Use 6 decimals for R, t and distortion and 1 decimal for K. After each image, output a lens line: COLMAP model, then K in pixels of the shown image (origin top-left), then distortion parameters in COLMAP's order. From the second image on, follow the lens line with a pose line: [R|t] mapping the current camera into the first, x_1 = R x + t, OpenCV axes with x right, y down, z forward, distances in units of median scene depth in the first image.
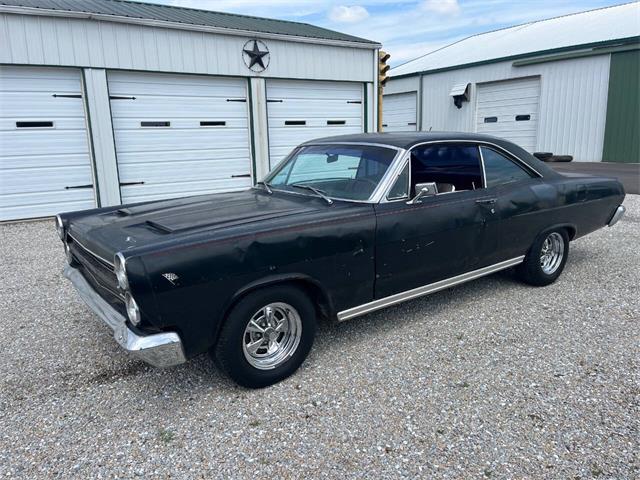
lens RADIAL K [[488.2, 0, 319.4], [0, 488.2, 235.2], [0, 0, 1]] dist [0.068639, -0.103230]
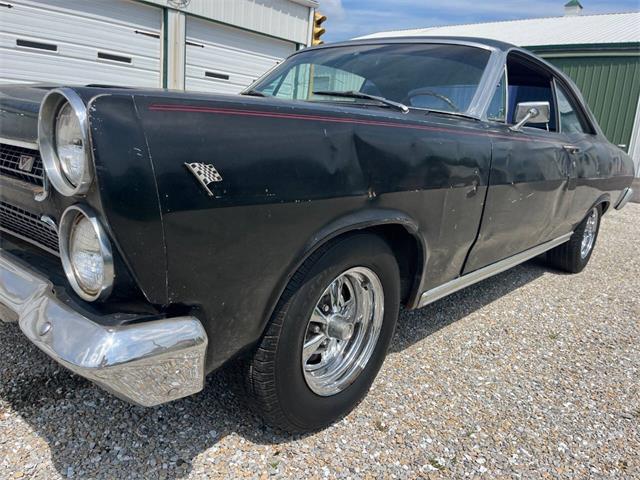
lens RADIAL K [[488.2, 0, 319.4], [0, 488.2, 235.2], [0, 0, 1]] dist [0.068639, -0.103230]
pose [[0.968133, 0.060718, 0.242966, -0.229382], [-0.063809, 0.997950, 0.004866, 0.093756], [-0.242173, -0.020214, 0.970023, 0.455470]]
